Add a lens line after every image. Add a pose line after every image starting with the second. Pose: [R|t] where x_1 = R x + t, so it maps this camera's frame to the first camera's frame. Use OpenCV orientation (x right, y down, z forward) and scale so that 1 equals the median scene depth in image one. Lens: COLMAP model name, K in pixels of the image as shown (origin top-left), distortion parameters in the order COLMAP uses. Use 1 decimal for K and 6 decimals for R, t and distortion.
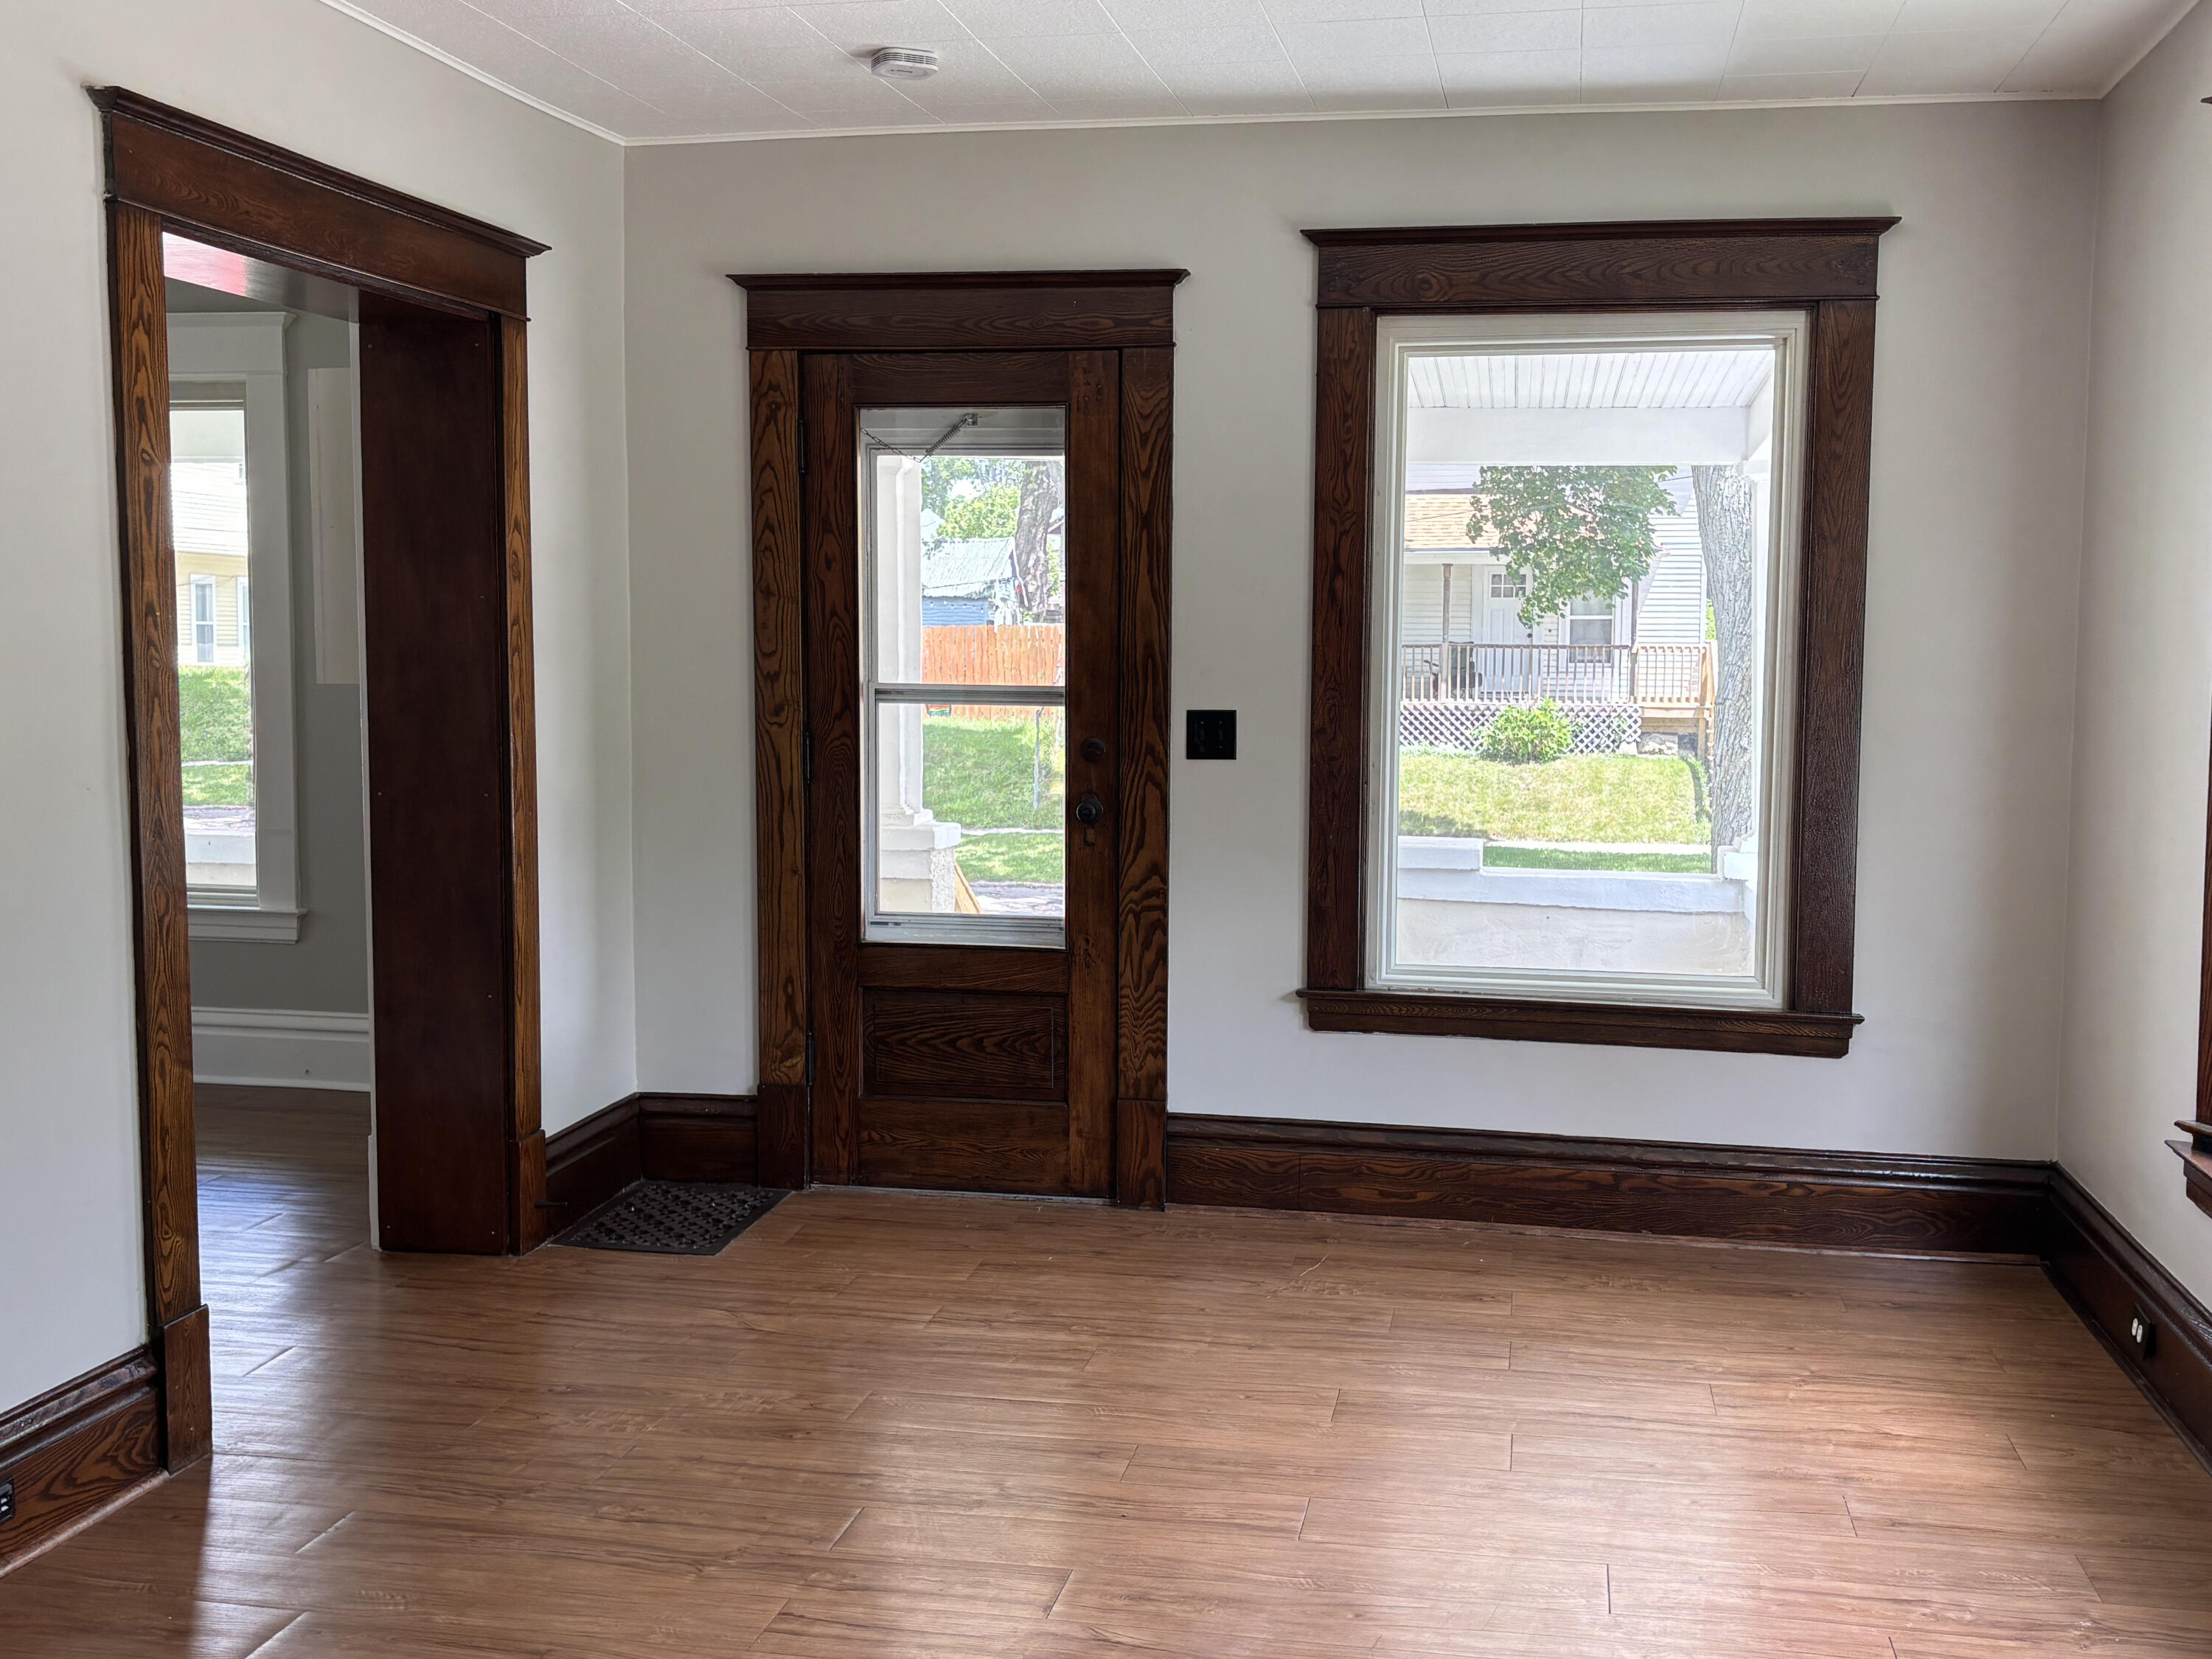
lens RADIAL K [[2210.4, 0, 1123.9], [0, 2210.4, 824.4], [0, 0, 1]] dist [0.037934, 0.000000]
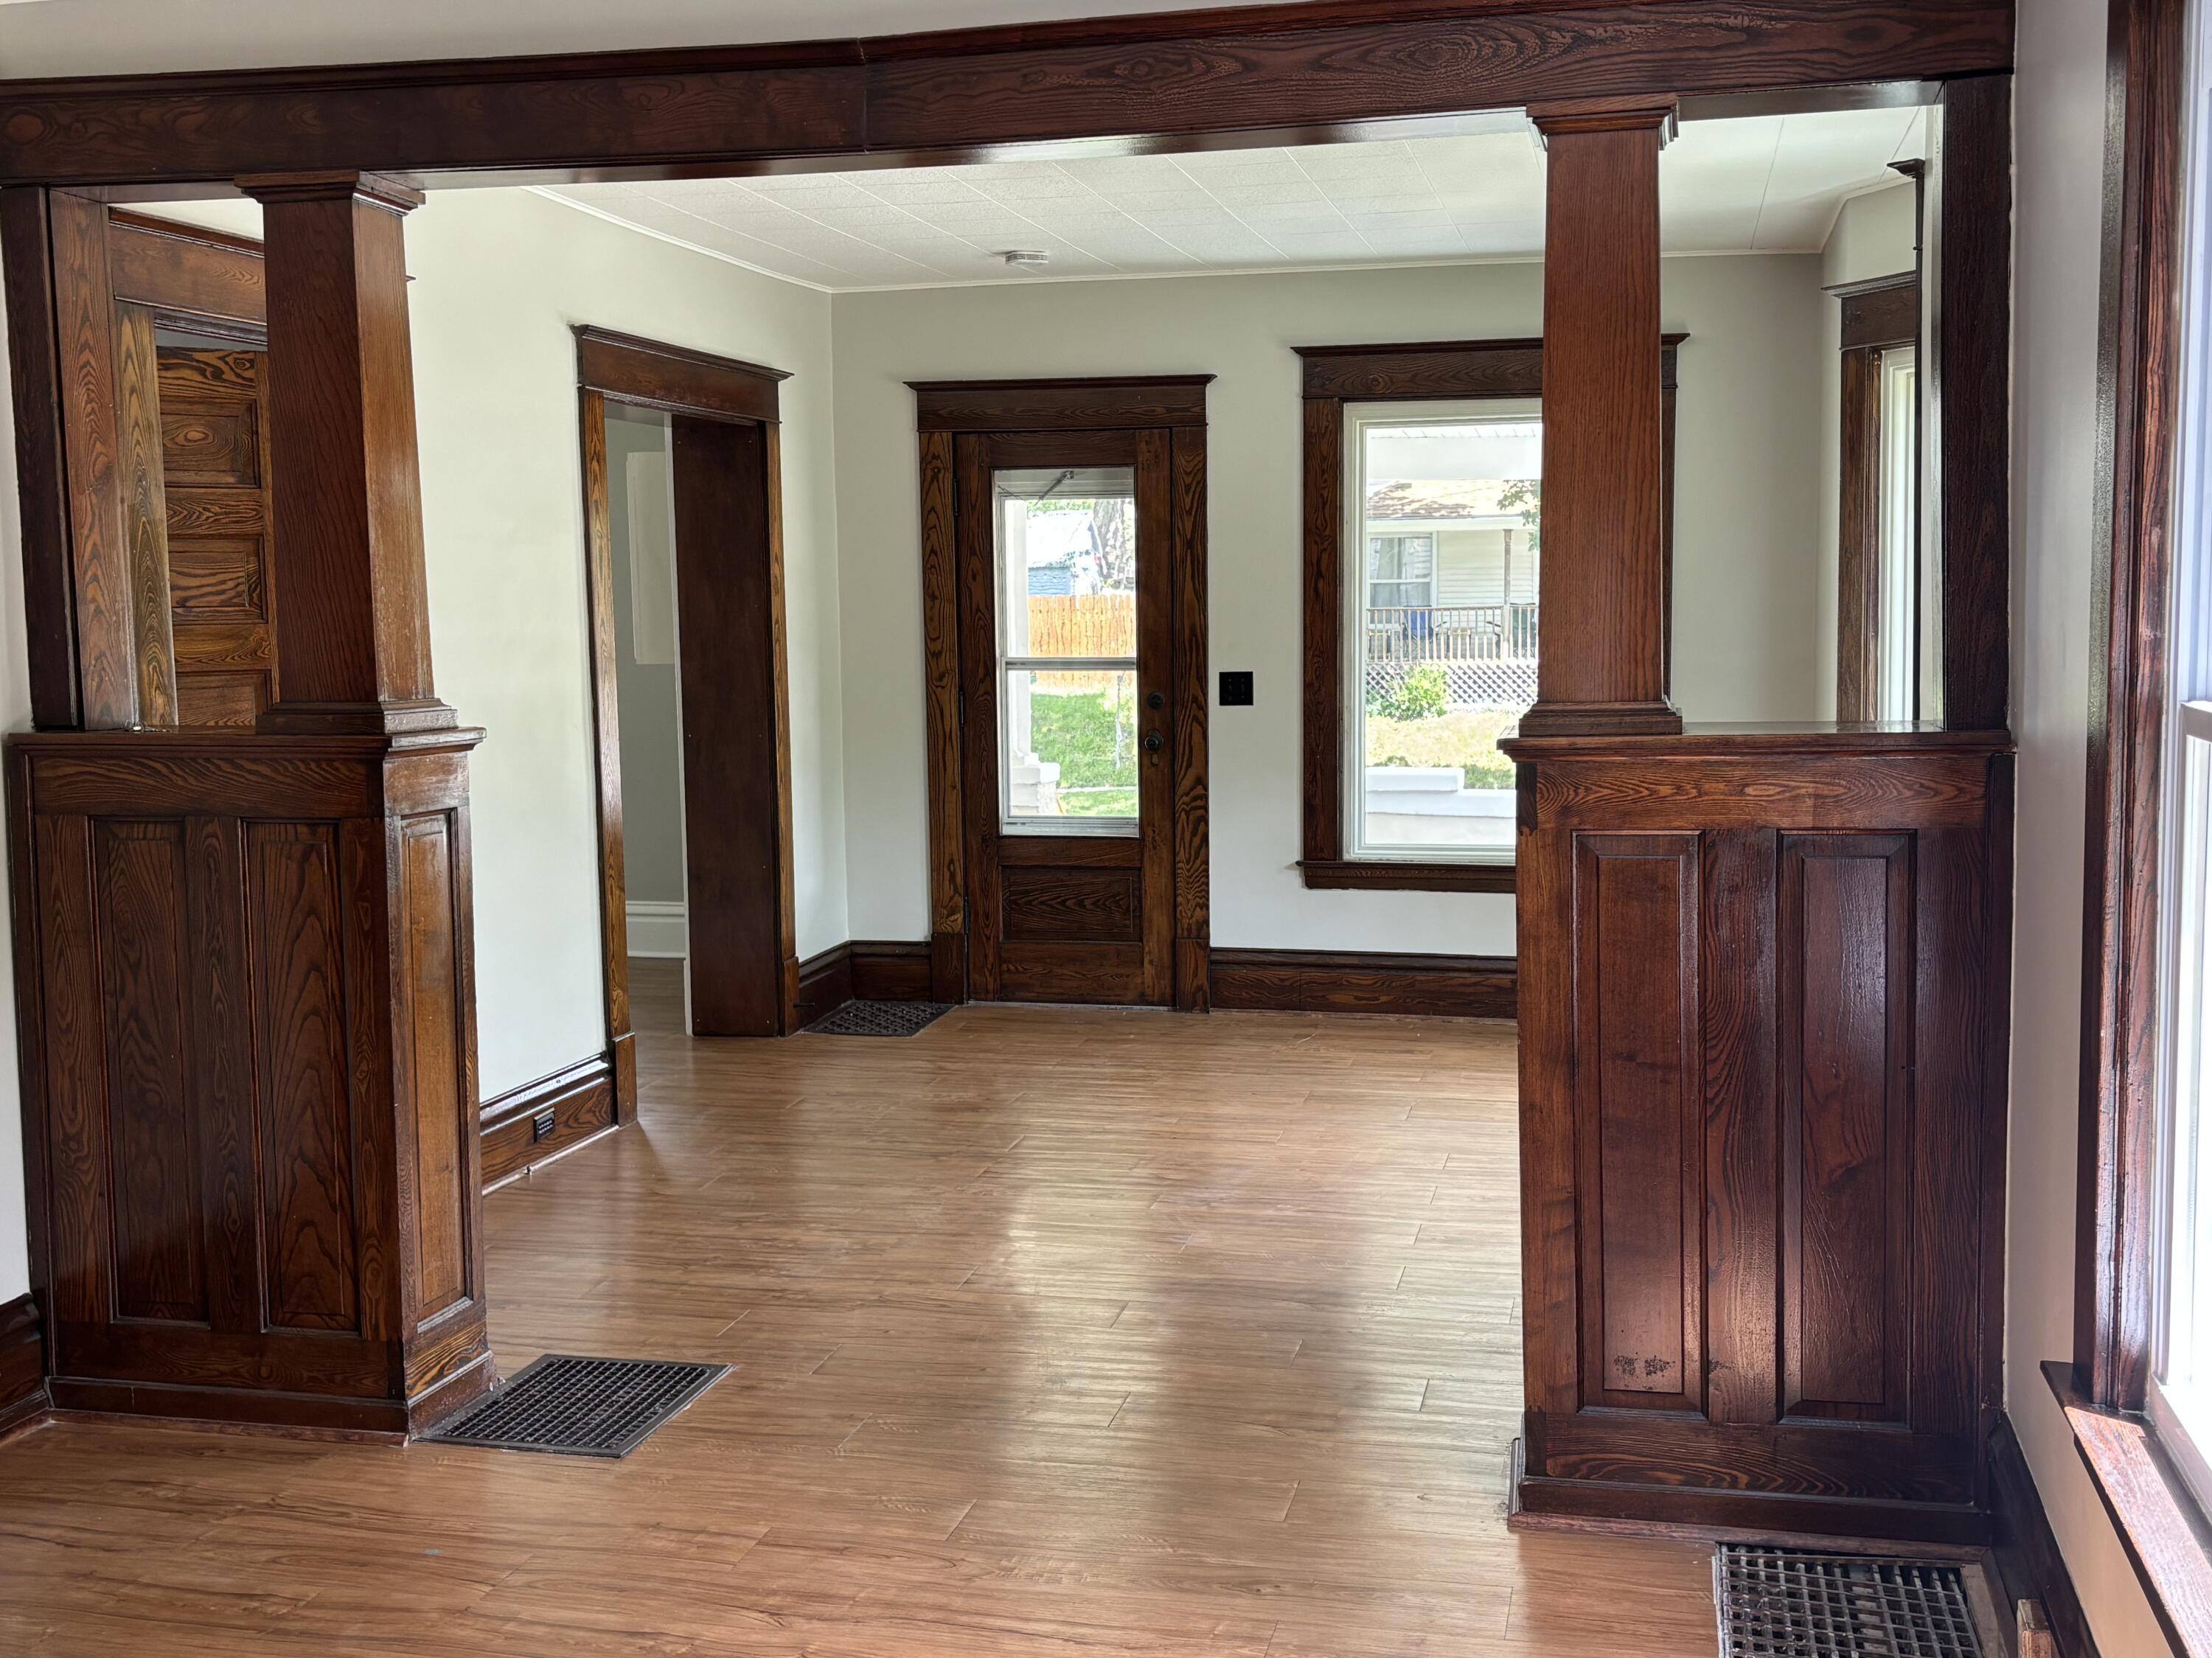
lens RADIAL K [[2210.2, 0, 1118.9], [0, 2210.2, 840.6], [0, 0, 1]] dist [0.037934, 0.000000]
pose [[0.999104, -0.013959, -0.039950, 0.018825], [0.014869, 0.999634, 0.022582, 0.026271], [0.039620, -0.023156, 0.998946, -0.474335]]
